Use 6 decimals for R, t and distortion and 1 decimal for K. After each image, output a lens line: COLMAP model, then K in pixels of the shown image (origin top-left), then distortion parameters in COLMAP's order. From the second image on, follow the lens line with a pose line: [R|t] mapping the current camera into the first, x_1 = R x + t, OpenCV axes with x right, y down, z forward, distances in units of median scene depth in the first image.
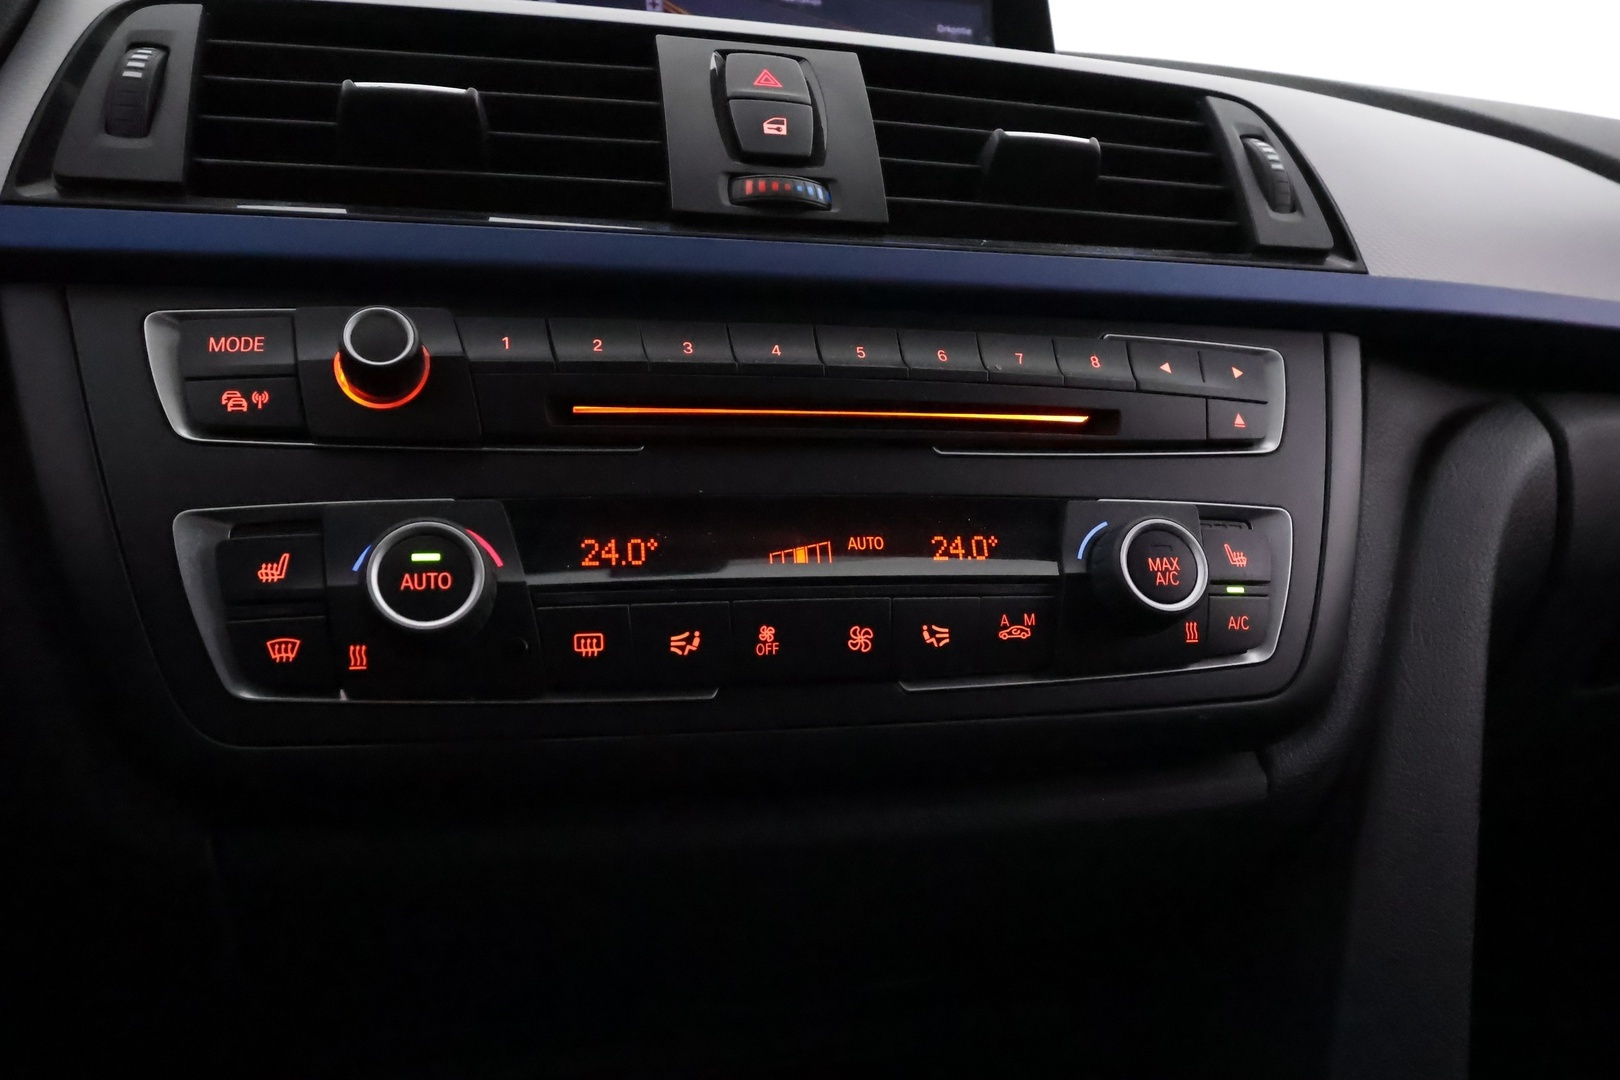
lens RADIAL K [[1277.1, 0, 810.0], [0, 1277.1, 540.0], [0, 0, 1]] dist [0.006267, 0.006928]
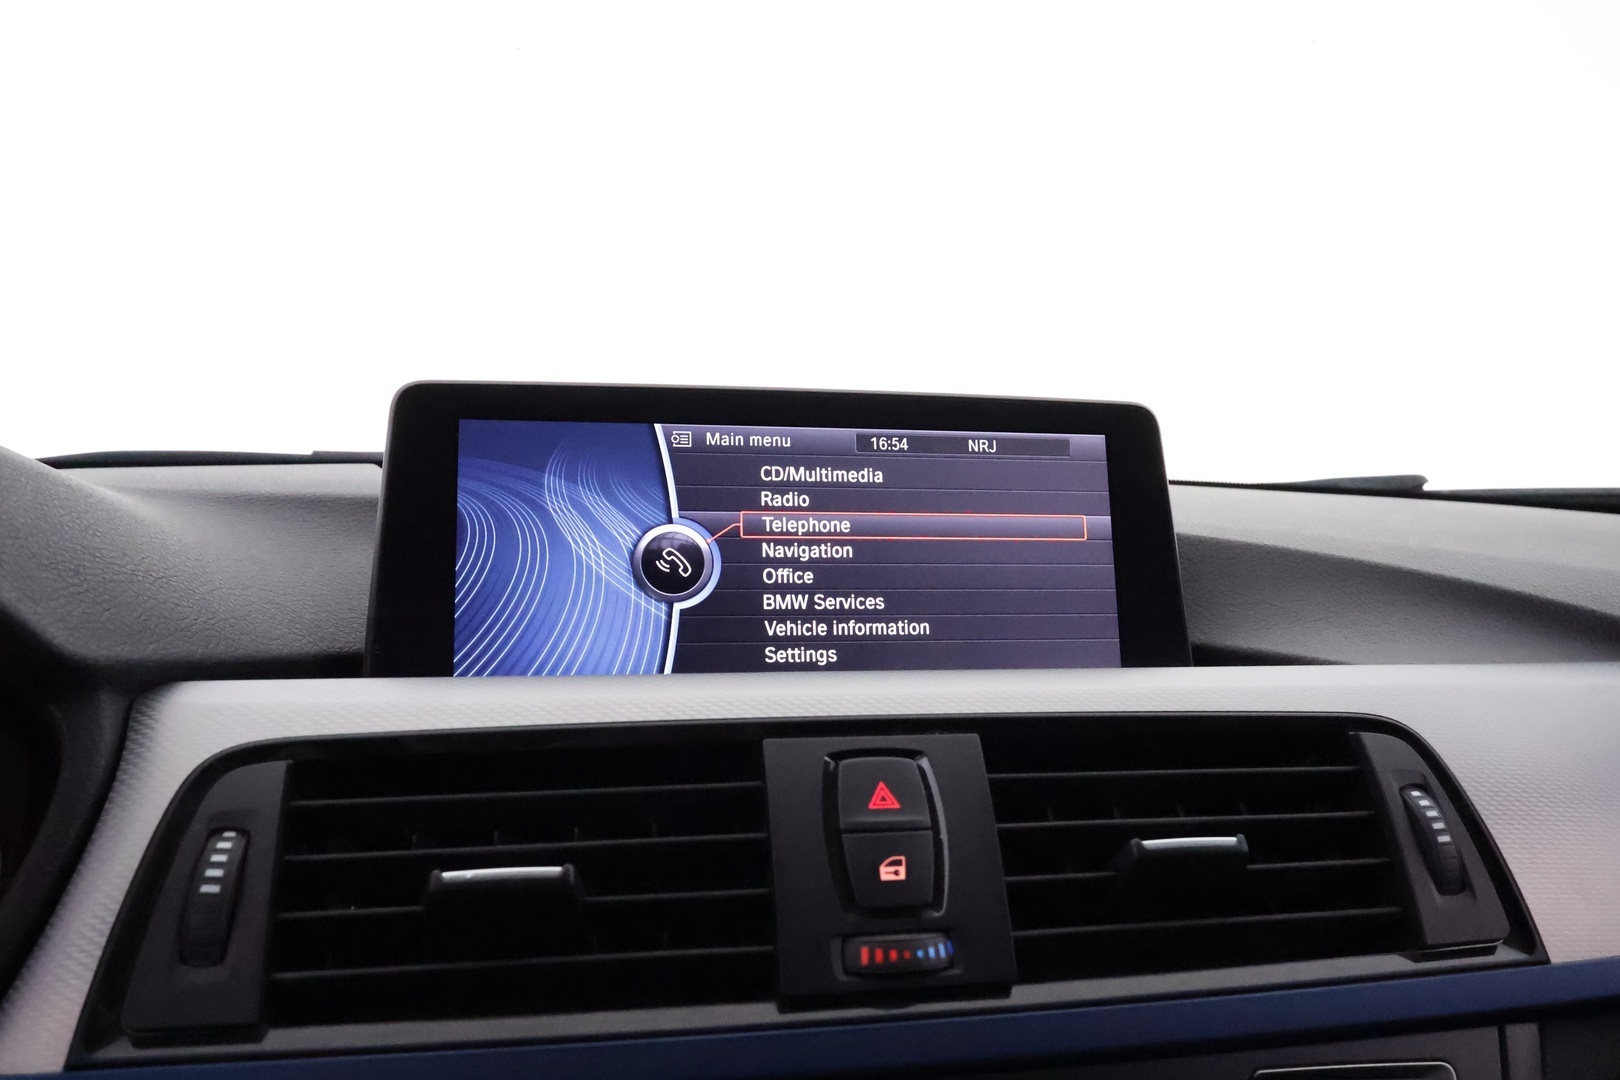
lens RADIAL K [[1277.1, 0, 810.0], [0, 1277.1, 540.0], [0, 0, 1]] dist [0.006267, 0.006928]
pose [[0.998439, 0.010195, -0.054923, -0.038265], [-0.012251, 0.999232, -0.037223, -0.519154], [0.054502, 0.037837, 0.997797, 0.073242]]
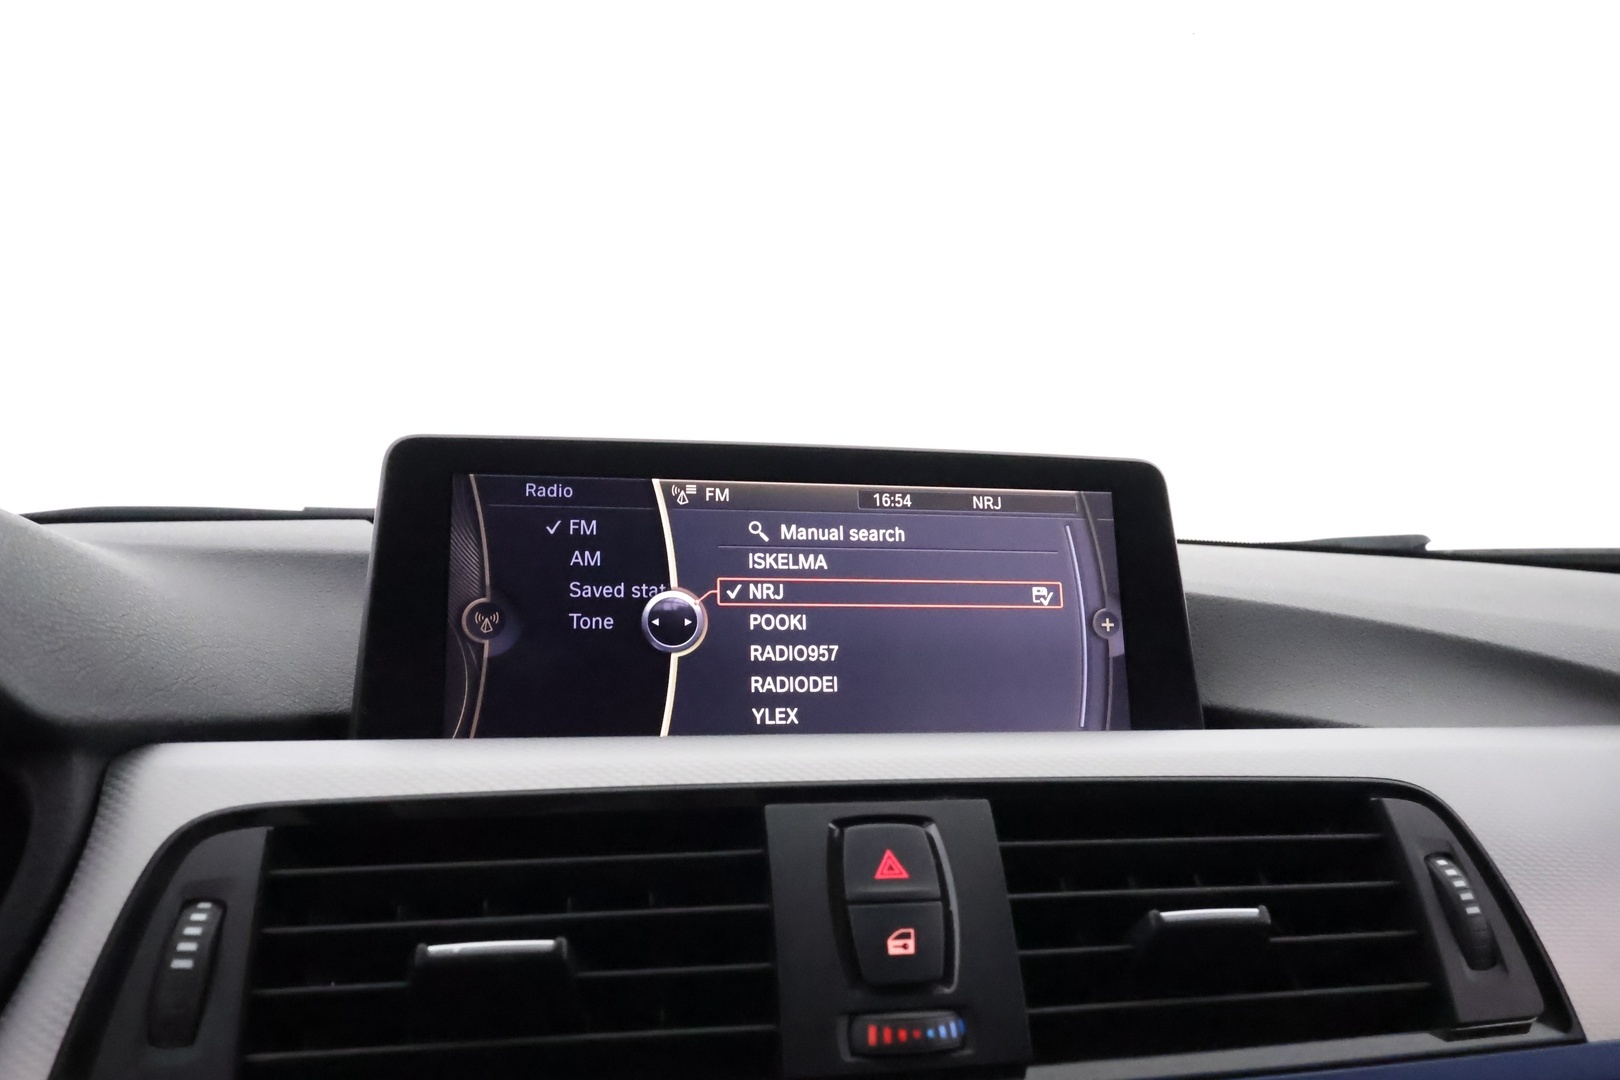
lens RADIAL K [[1277.1, 0, 810.0], [0, 1277.1, 540.0], [0, 0, 1]] dist [0.006267, 0.006928]
pose [[0.998717, 0.010022, -0.049641, -0.048433], [-0.014204, 0.996311, -0.084630, -0.517712], [0.048610, 0.085226, 0.995175, 0.102300]]
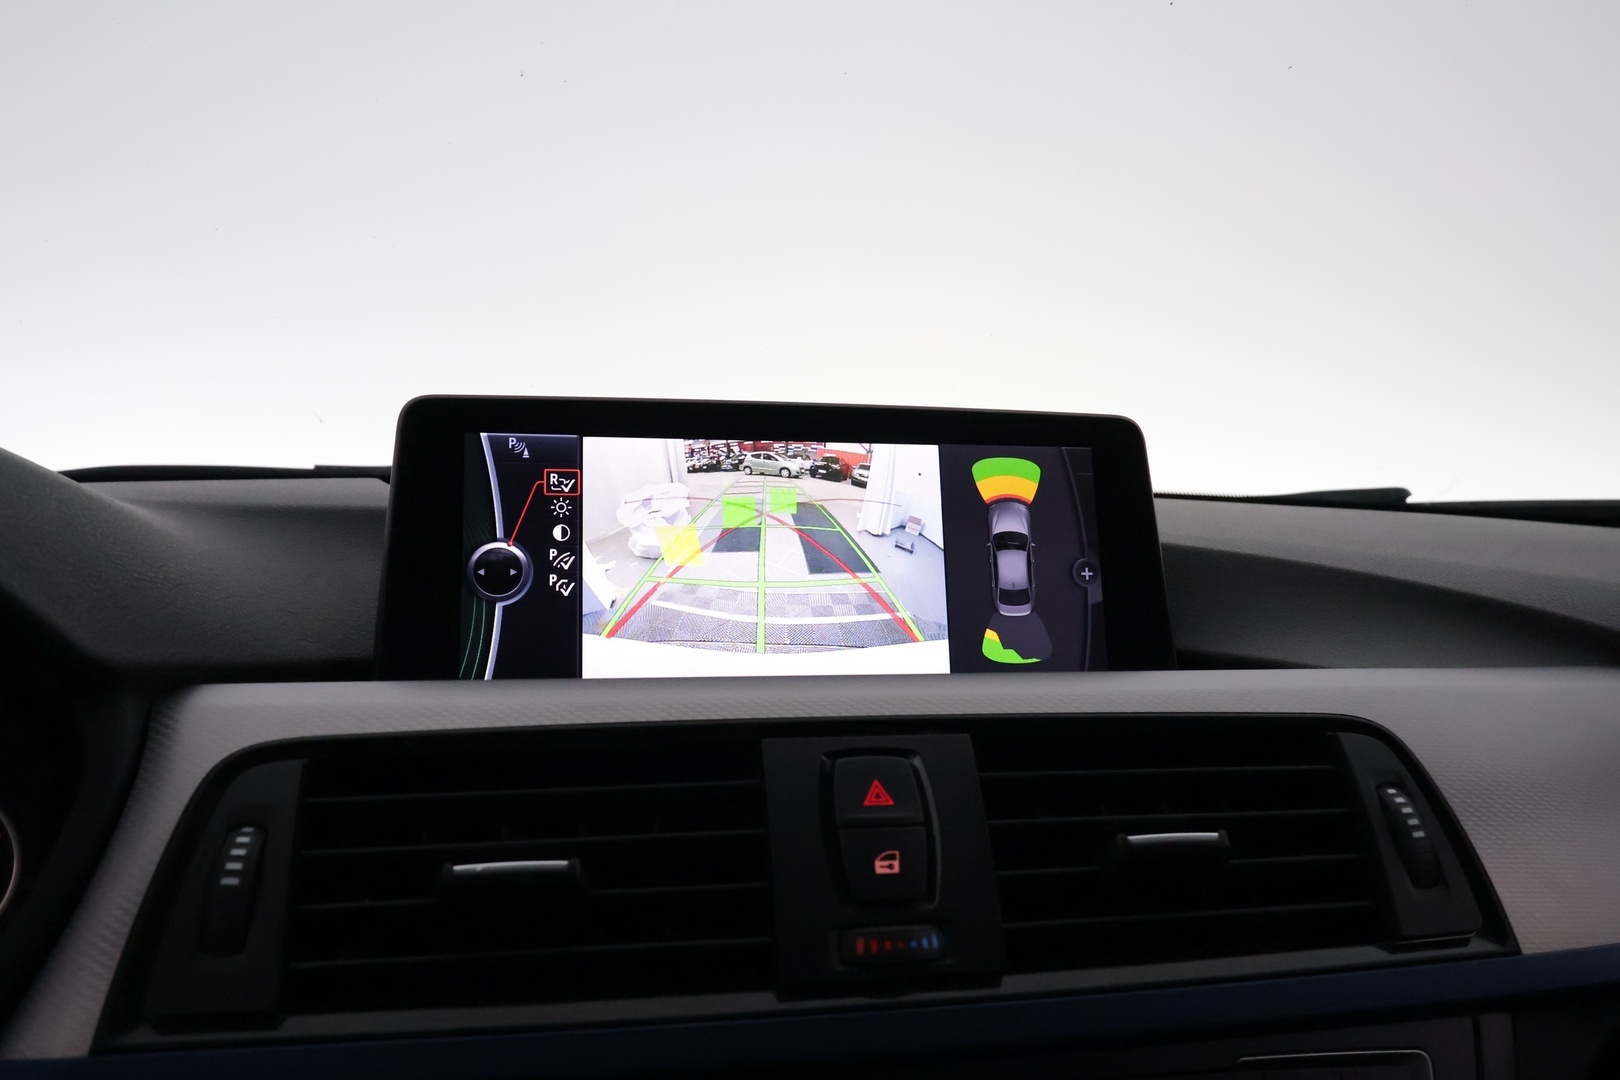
lens RADIAL K [[1277.1, 0, 810.0], [0, 1277.1, 540.0], [0, 0, 1]] dist [0.006267, 0.006928]
pose [[0.998740, 0.007849, -0.049572, -0.038946], [-0.010420, 0.998603, -0.051812, -0.508375], [0.049096, 0.052263, 0.997426, 0.036783]]
